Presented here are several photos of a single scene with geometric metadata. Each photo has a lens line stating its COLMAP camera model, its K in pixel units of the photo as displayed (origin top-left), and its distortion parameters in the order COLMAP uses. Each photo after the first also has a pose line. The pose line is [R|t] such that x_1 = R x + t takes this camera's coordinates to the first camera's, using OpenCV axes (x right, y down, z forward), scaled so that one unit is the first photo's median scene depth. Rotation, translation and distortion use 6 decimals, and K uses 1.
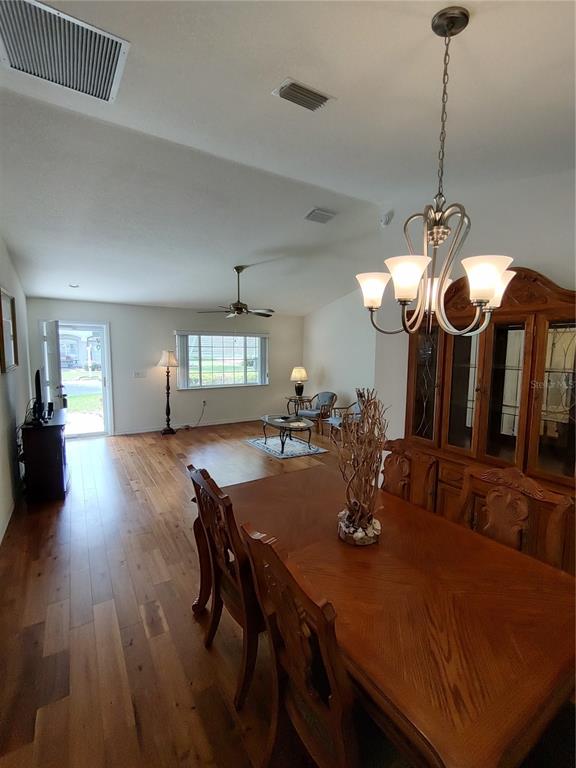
lens RADIAL K [[350.4, 0, 288.3], [0, 350.4, 387.4], [0, 0, 1]] dist [-0.002924, 0.000488]
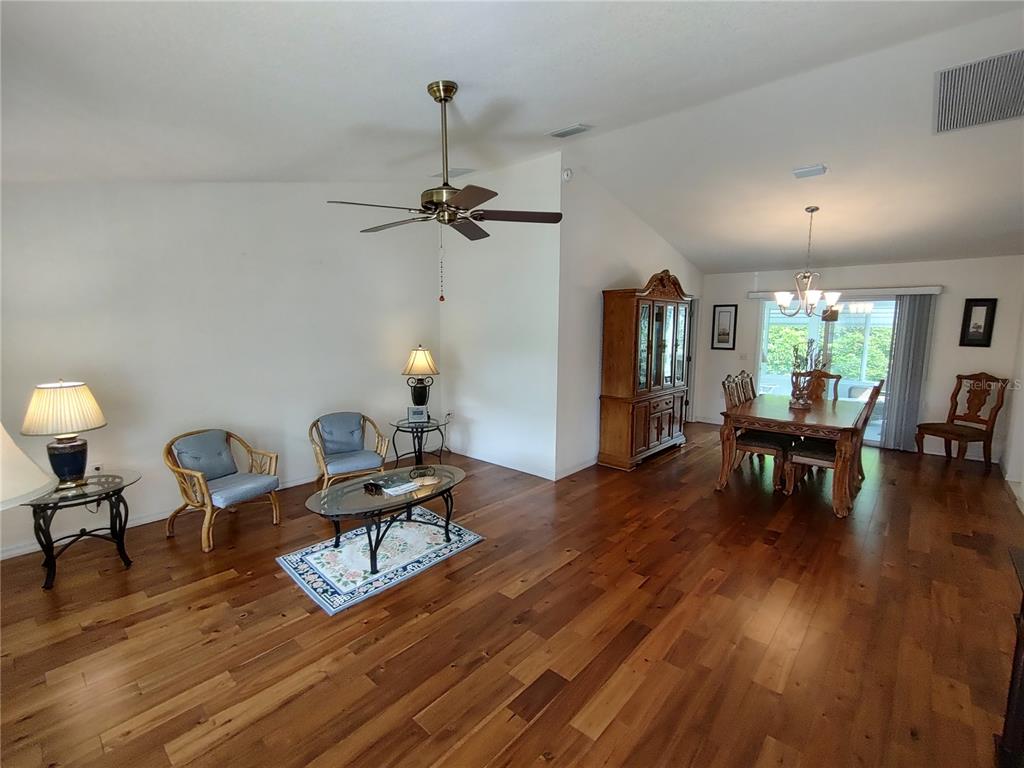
lens RADIAL K [[467.3, 0, 512.0], [0, 467.3, 384.0], [0, 0, 1]] dist [-0.002924, 0.000488]
pose [[-0.289539, -0.131000, 0.948159, -0.499991], [0.104426, 0.980354, 0.167337, -0.095297], [-0.951453, 0.147464, -0.270171, 0.866085]]
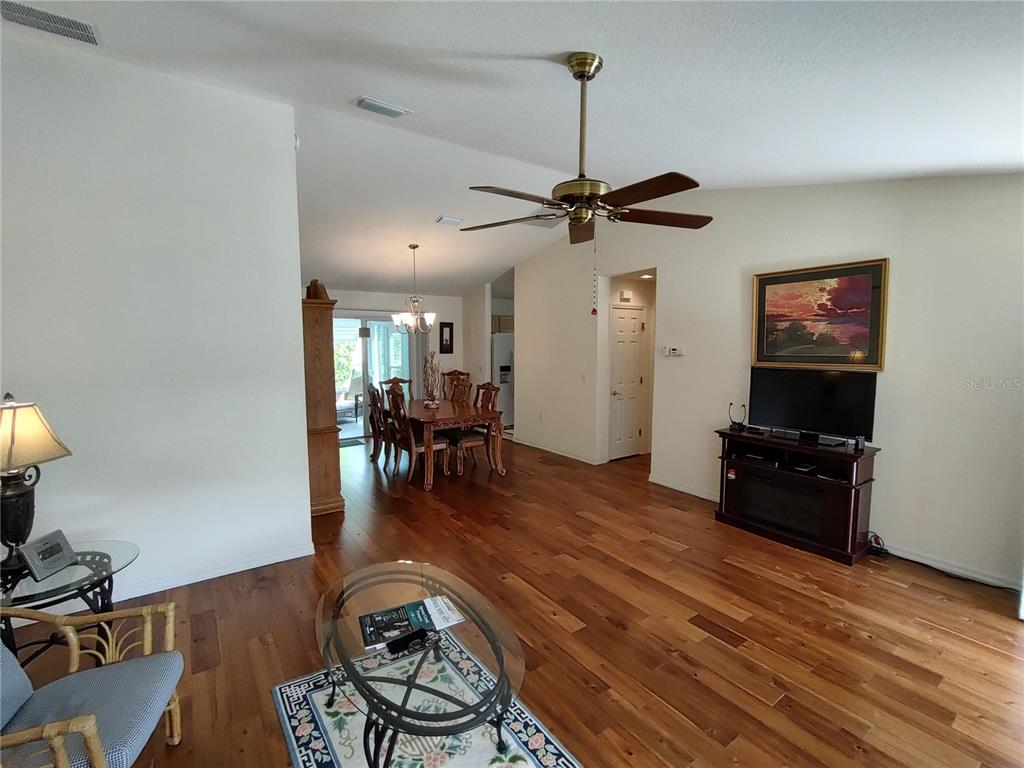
lens RADIAL K [[467.3, 0, 512.0], [0, 467.3, 384.0], [0, 0, 1]] dist [-0.002924, 0.000488]
pose [[-0.997544, 0.000263, -0.070035, -0.045028], [-0.014397, 0.977866, 0.208737, -0.123057], [0.068540, 0.209232, -0.975461, 1.121756]]
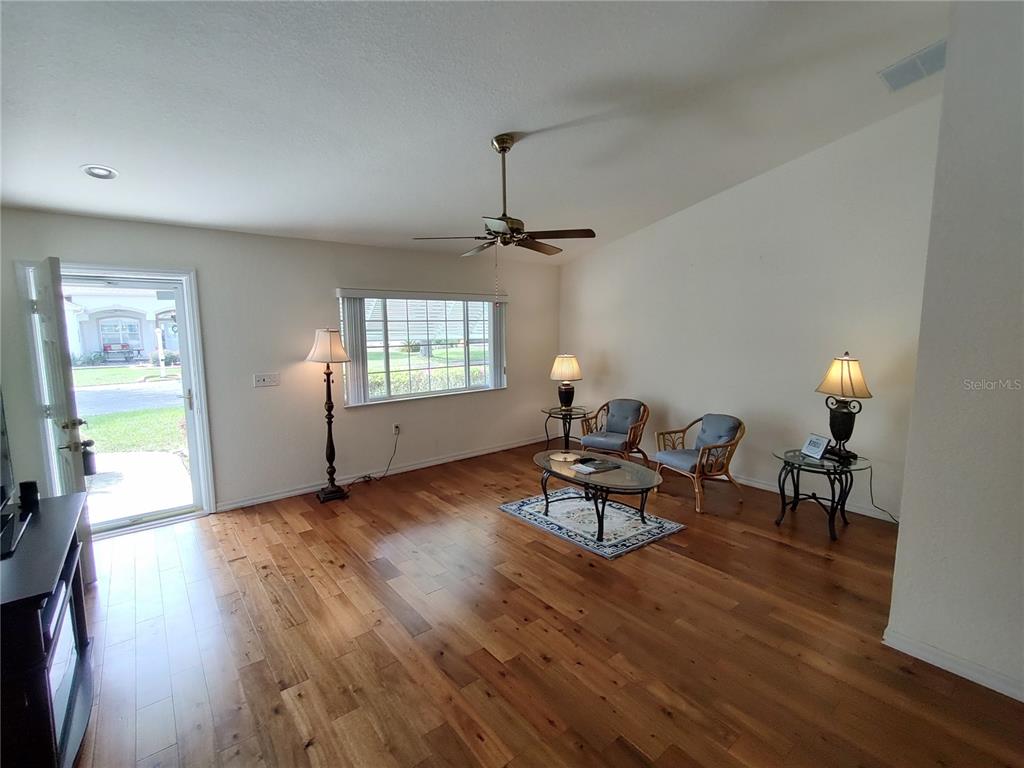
lens RADIAL K [[466.4, 0, 509.6], [0, 466.4, 382.6], [0, 0, 1]] dist [-0.002008, -0.001100]
pose [[0.992015, -0.034019, 0.121444, -0.169796], [0.032575, 0.999373, 0.013853, -0.031564], [-0.121839, -0.009786, 0.992502, 0.320466]]
